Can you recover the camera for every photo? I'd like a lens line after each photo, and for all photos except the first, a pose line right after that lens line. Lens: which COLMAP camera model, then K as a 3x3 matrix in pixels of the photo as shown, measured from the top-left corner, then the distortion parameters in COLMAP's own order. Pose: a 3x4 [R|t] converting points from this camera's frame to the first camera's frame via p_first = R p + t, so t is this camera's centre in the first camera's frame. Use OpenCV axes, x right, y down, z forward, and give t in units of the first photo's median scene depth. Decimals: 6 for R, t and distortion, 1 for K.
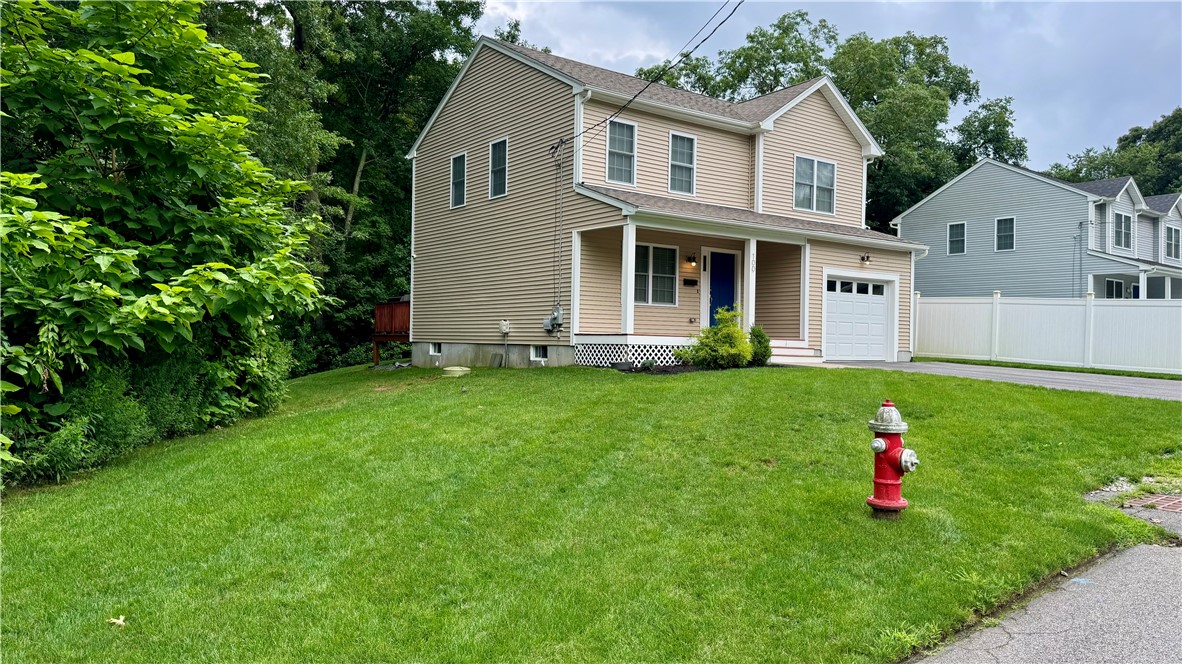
lens RADIAL K [[846.2, 0, 591.0], [0, 846.2, 332.0], [0, 0, 1]] dist [0.092106, -0.000317]
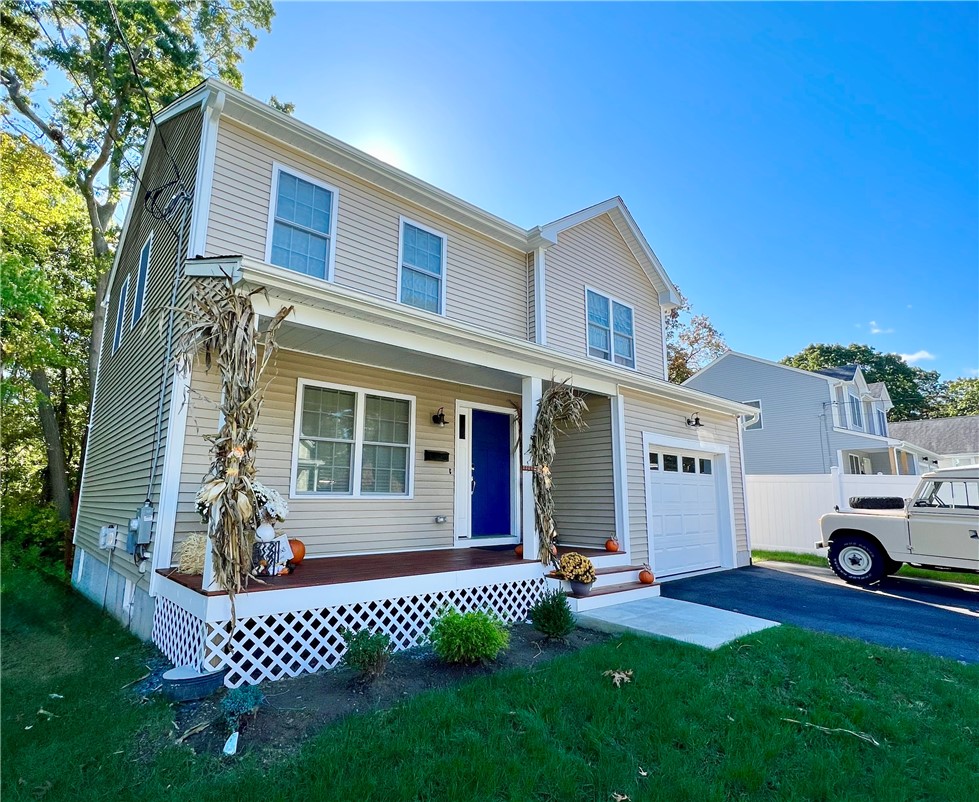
lens RADIAL K [[493.3, 0, 489.5], [0, 493.3, 401.0], [0, 0, 1]] dist [-0.002605, -0.000327]
pose [[0.995713, 0.006360, 0.092275, 0.121955], [0.009621, 0.985100, -0.171715, -0.036069], [-0.091992, 0.171867, 0.980816, 0.638301]]
